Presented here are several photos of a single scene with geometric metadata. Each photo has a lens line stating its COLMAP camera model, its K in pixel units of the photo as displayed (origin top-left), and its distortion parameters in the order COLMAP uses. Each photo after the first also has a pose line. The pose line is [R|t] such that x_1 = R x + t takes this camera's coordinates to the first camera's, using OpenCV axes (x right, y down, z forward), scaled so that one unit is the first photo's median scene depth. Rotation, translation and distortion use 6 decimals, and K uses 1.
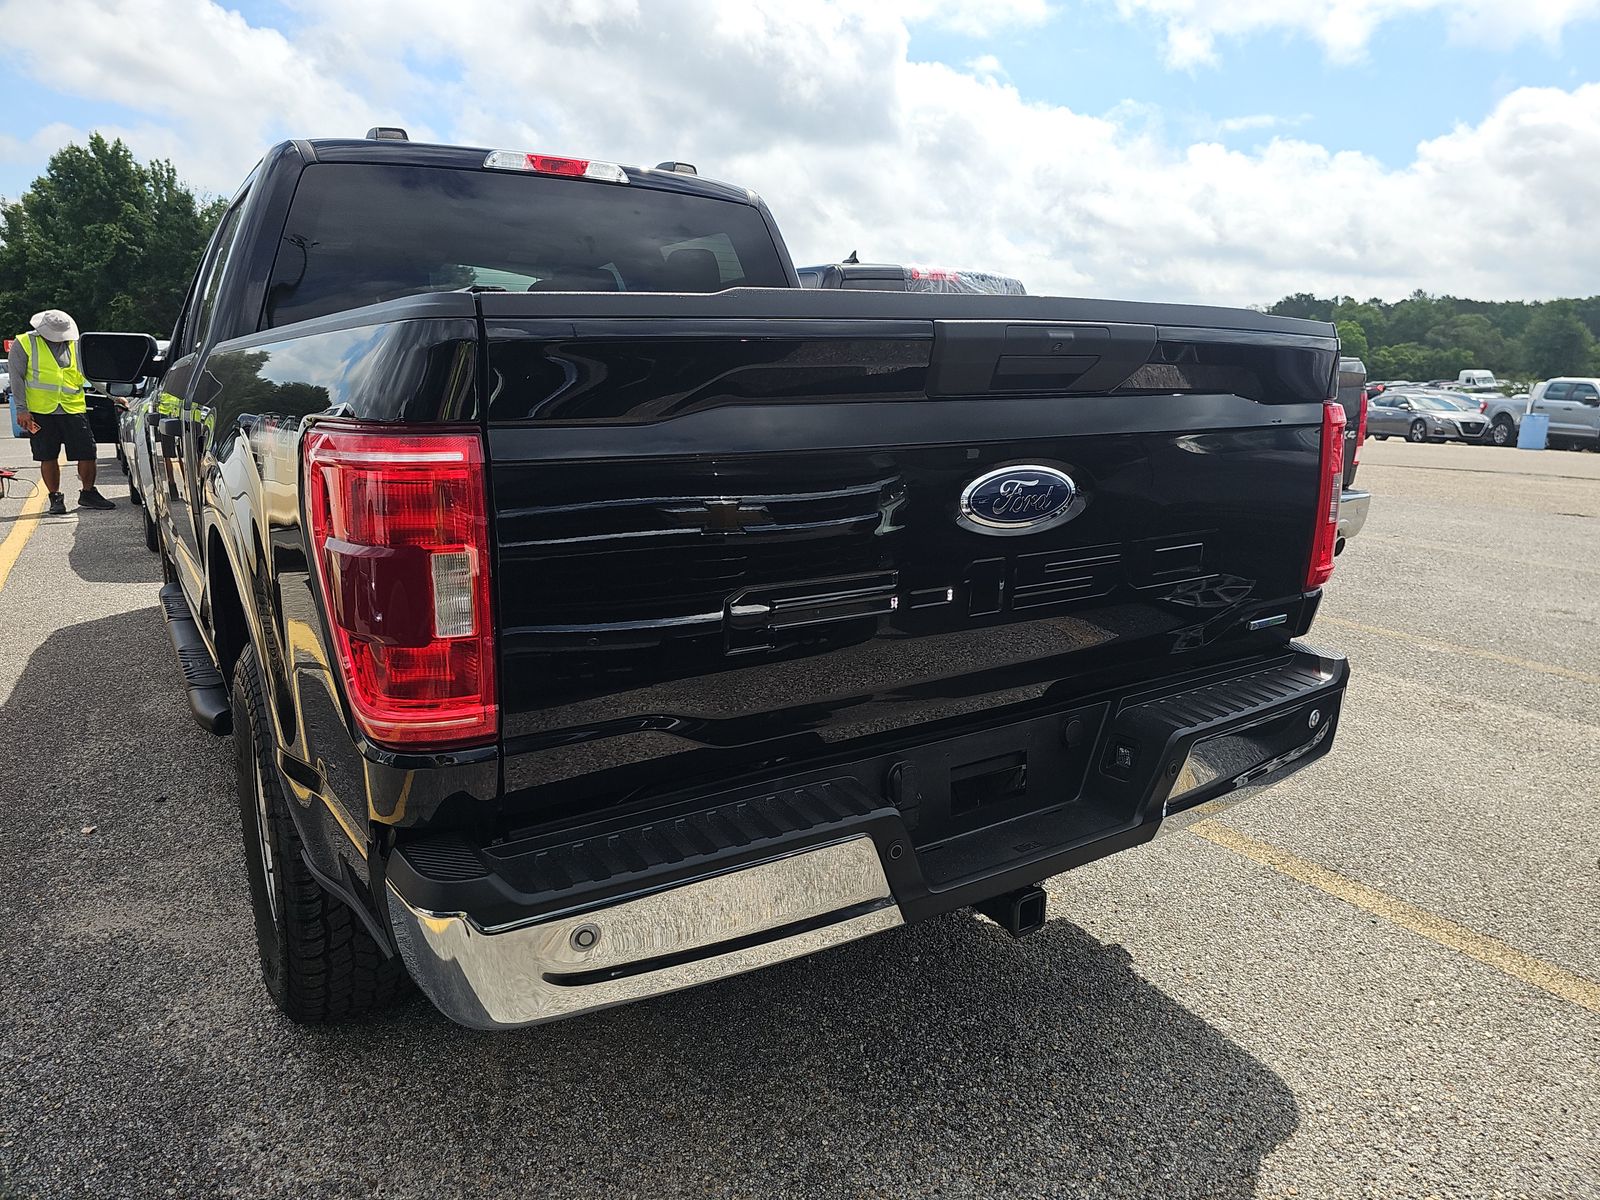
lens RADIAL K [[1082.5, 0, 811.2], [0, 1082.5, 594.8], [0, 0, 1]] dist [0.044227, -0.040979]
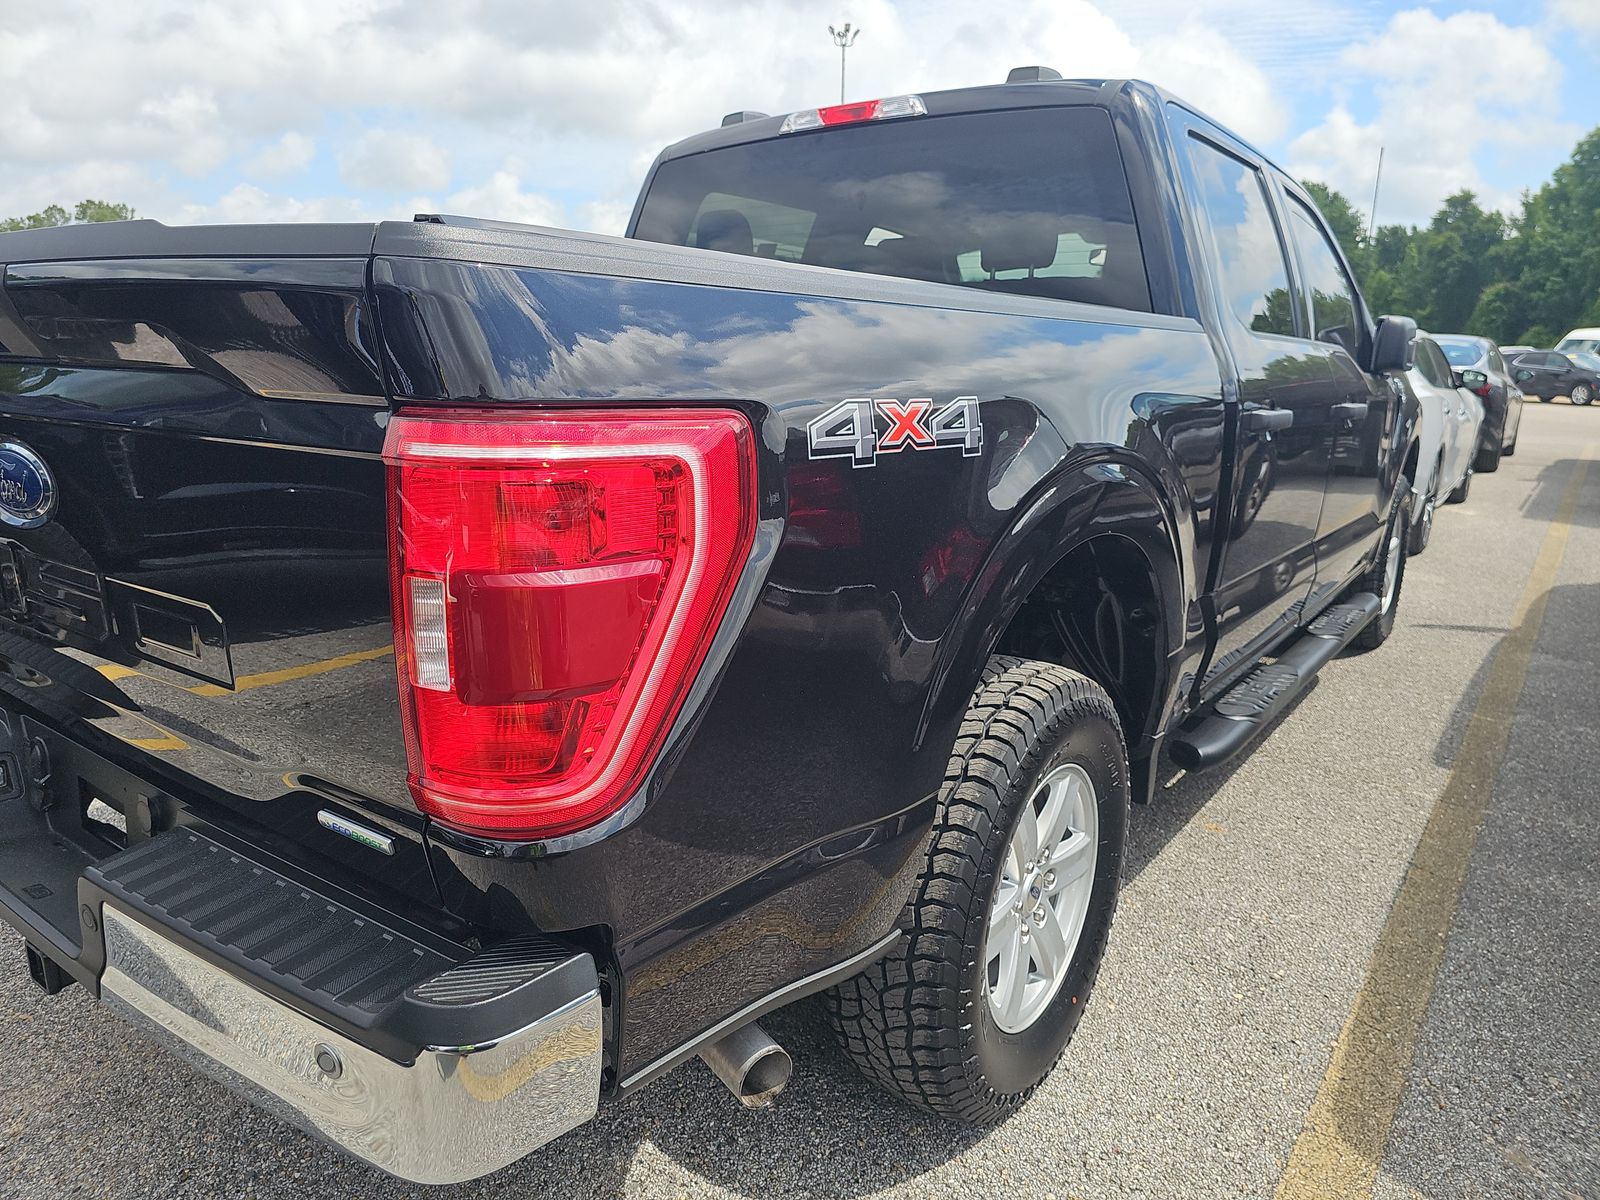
lens RADIAL K [[1082.5, 0, 798.8], [0, 1082.5, 600.4], [0, 0, 1]] dist [0.044227, -0.040979]
pose [[0.346754, 0.208137, -0.914571, 0.800938], [-0.196289, 0.969581, 0.146234, -0.163975], [0.917187, 0.128813, 0.377061, 0.845080]]
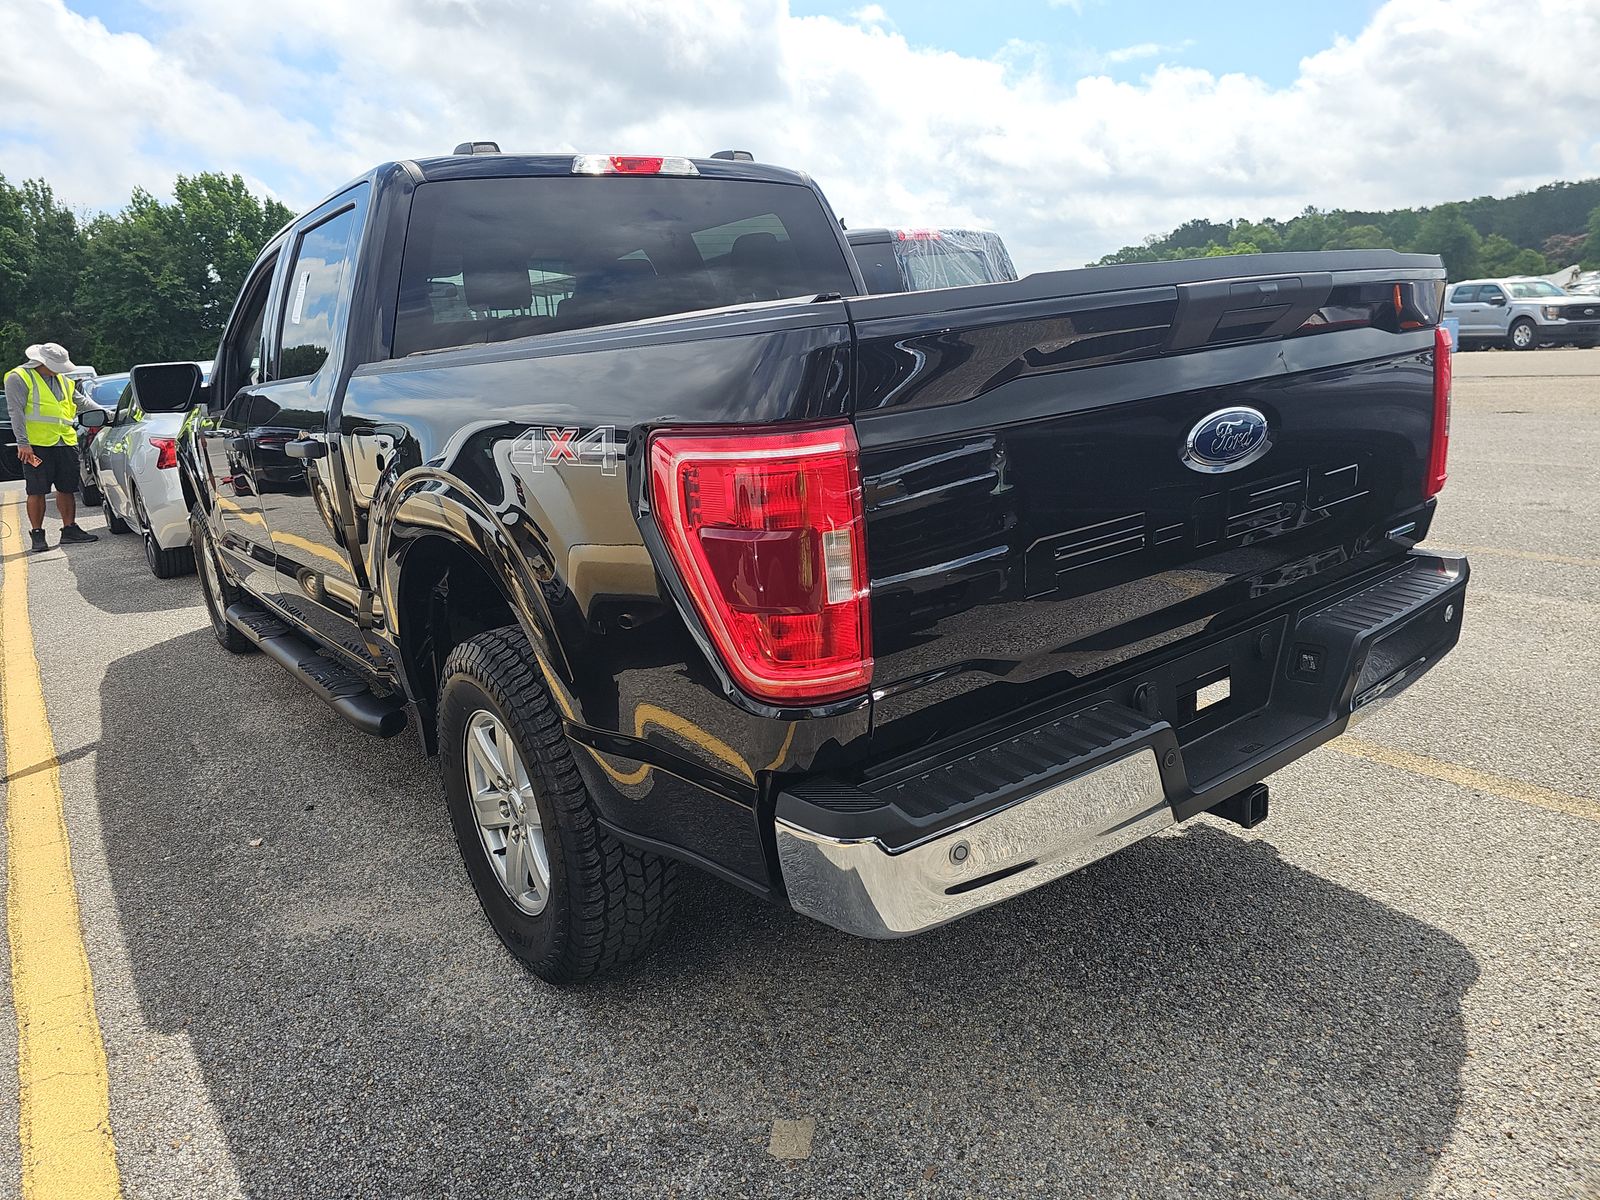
lens RADIAL K [[1082.5, 0, 791.6], [0, 1082.5, 591.4], [0, 0, 1]] dist [0.044227, -0.040979]
pose [[0.994269, -0.098102, 0.042483, -0.209454], [0.096889, 0.994851, 0.029735, -0.005933], [-0.045181, -0.025449, 0.998655, -0.068314]]
